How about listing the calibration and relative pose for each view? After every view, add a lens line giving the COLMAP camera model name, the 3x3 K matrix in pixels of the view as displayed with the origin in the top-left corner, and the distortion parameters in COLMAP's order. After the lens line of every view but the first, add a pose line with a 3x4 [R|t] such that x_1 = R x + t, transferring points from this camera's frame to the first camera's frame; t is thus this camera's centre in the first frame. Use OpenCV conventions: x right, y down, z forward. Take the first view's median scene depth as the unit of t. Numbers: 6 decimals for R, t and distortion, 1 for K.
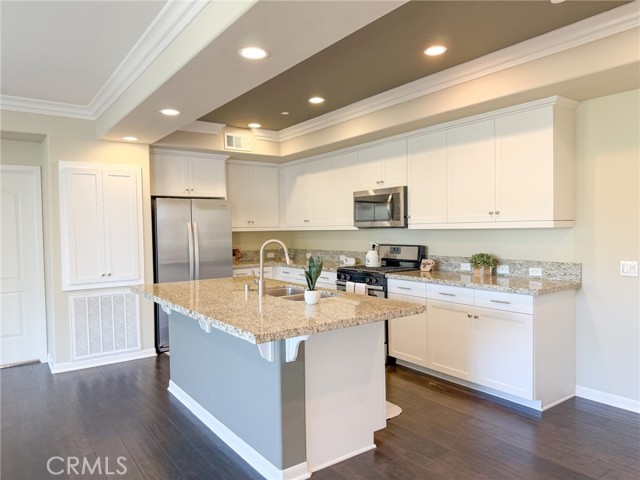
lens RADIAL K [[447.0, 0, 320.3], [0, 447.0, 241.1], [0, 0, 1]] dist [0.056299, -0.081597]
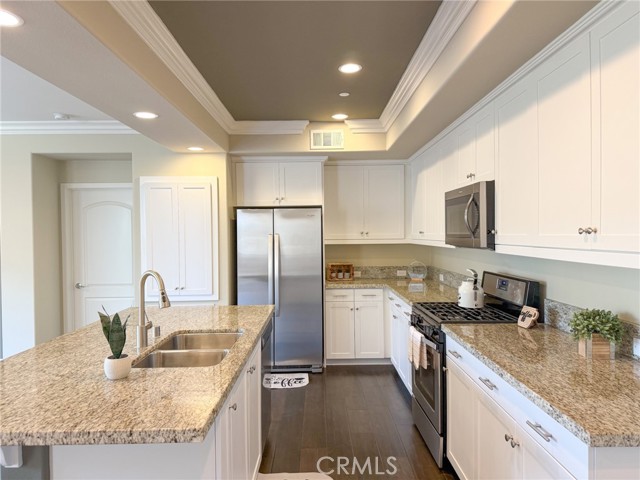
lens RADIAL K [[447.0, 0, 320.7], [0, 447.0, 236.3], [0, 0, 1]] dist [0.056299, -0.081597]
pose [[0.815480, 0.012563, -0.578649, 0.328602], [-0.021266, 0.999740, -0.008265, -0.035551], [0.578395, 0.019045, 0.815535, 0.347759]]
